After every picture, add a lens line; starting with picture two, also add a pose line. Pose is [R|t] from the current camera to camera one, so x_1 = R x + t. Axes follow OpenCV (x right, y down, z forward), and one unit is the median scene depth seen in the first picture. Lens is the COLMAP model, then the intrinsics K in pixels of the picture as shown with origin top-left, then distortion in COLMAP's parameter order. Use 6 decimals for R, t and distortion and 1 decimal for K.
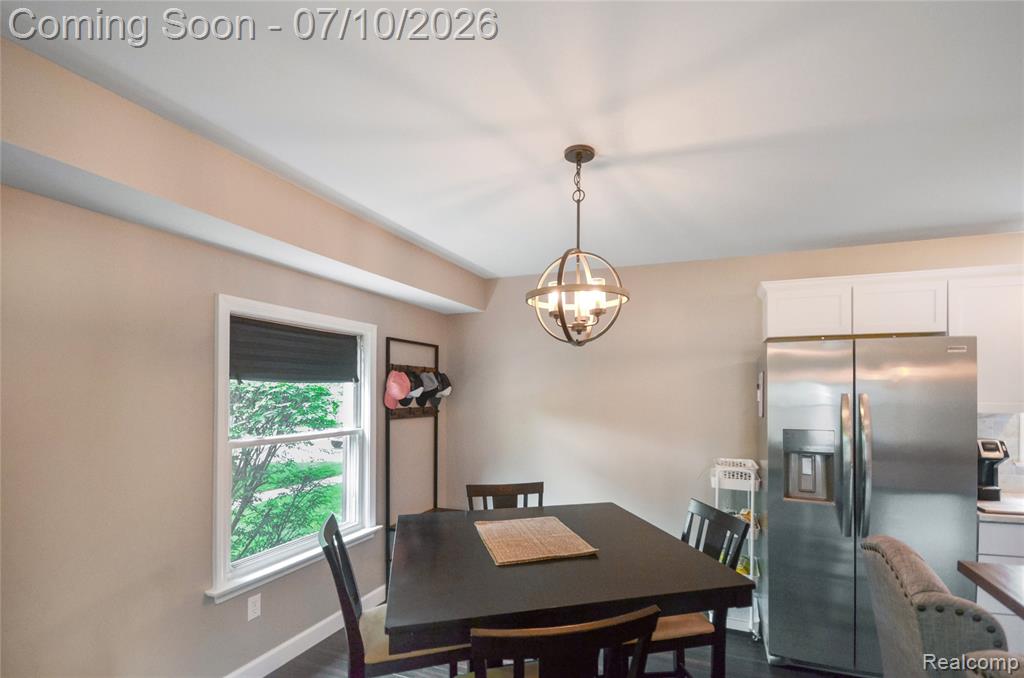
lens RADIAL K [[465.4, 0, 545.9], [0, 465.4, 389.5], [0, 0, 1]] dist [0.010438, -0.012035]
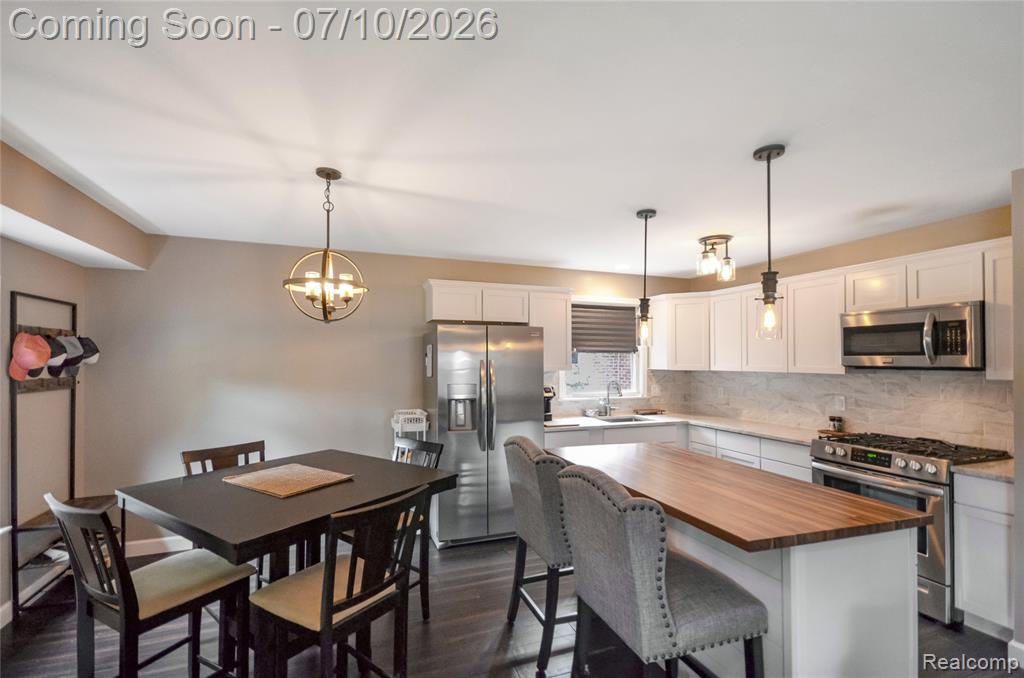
lens RADIAL K [[445.8, 0, 501.4], [0, 445.8, 349.5], [0, 0, 1]] dist [0.014068, -0.000489]
pose [[0.771128, 0.012022, 0.636566, -0.246485], [-0.002232, 0.999867, -0.016179, -0.002111], [-0.636676, 0.011055, 0.771052, -0.183185]]
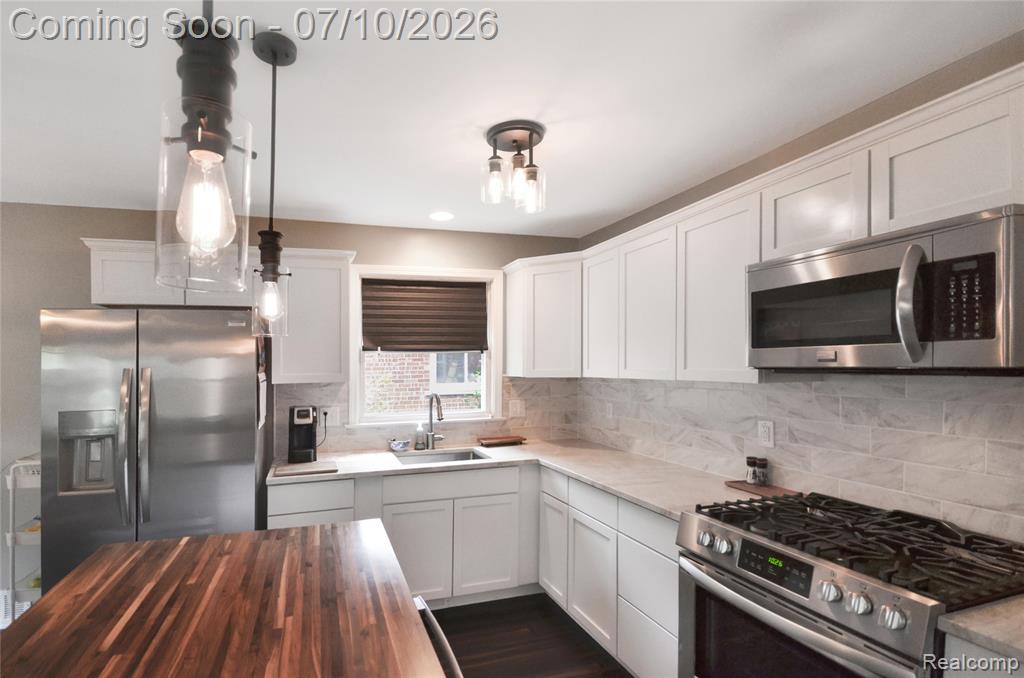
lens RADIAL K [[485.7, 0, 454.2], [0, 485.7, 373.8], [0, 0, 1]] dist [0.002013, 0.000720]
pose [[0.809944, -0.029554, 0.585761, 0.566918], [0.016997, 0.999493, 0.026925, 0.003972], [-0.586260, -0.011852, 0.810036, -0.136324]]
